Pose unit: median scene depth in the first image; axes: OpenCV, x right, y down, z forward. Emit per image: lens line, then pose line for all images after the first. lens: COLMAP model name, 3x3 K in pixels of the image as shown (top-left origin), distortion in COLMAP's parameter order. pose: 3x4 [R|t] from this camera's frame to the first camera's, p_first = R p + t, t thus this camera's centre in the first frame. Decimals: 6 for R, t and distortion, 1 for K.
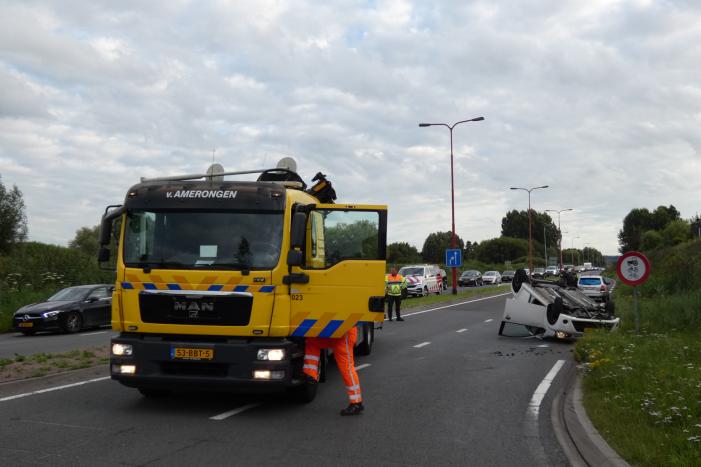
lens RADIAL K [[690.3, 0, 353.4], [0, 690.3, 256.6], [0, 0, 1]] dist [-0.015782, -0.003345]
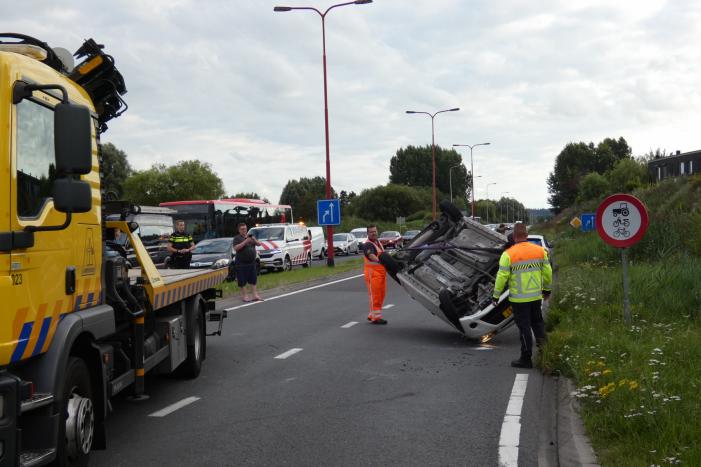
lens RADIAL K [[982.9, 0, 357.8], [0, 982.9, 248.5], [0, 0, 1]] dist [0.047790, -0.050137]
pose [[0.983848, -0.017997, 0.178098, 0.004119], [0.011719, 0.999274, 0.036240, 0.003603], [-0.178621, -0.033568, 0.983345, 0.071577]]
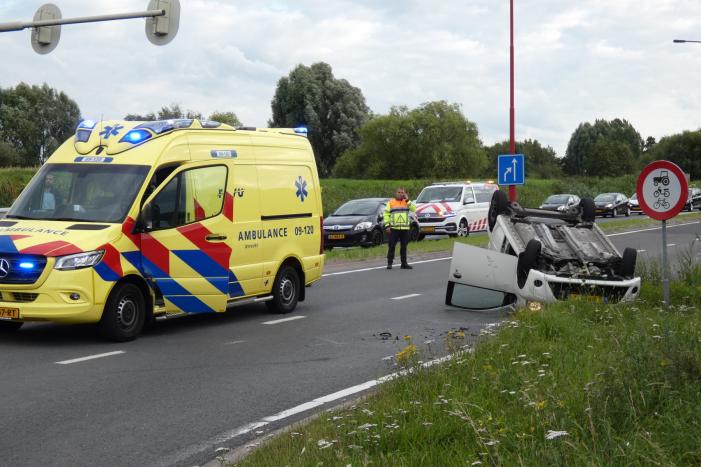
lens RADIAL K [[1239.2, 0, 351.5], [0, 1239.2, 223.2], [0, 0, 1]] dist [0.105904, -0.107426]
pose [[0.997053, 0.005368, -0.076521, 0.106037], [-0.001811, 0.998918, 0.046481, -0.000986], [0.076688, -0.046206, 0.995984, -0.014342]]
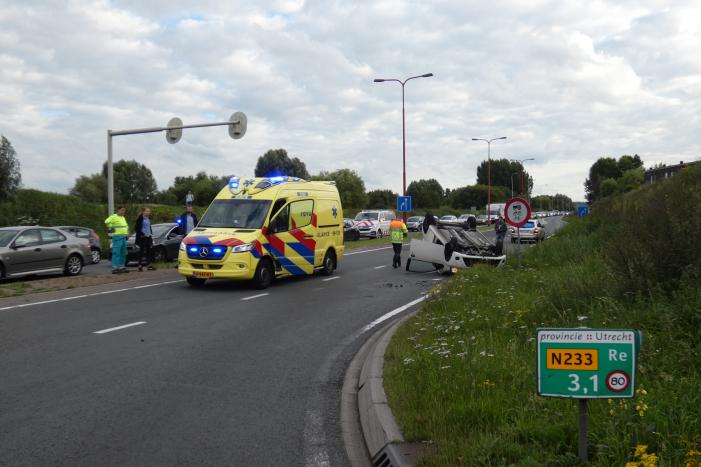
lens RADIAL K [[650.2, 0, 350.5], [0, 650.2, 233.5], [0, 0, 1]] dist [-0.030996, -0.012442]
pose [[0.999915, -0.000466, 0.013027, 0.052935], [-0.000145, 0.998901, 0.046877, 0.001249], [-0.013034, -0.046875, 0.998816, -0.033344]]
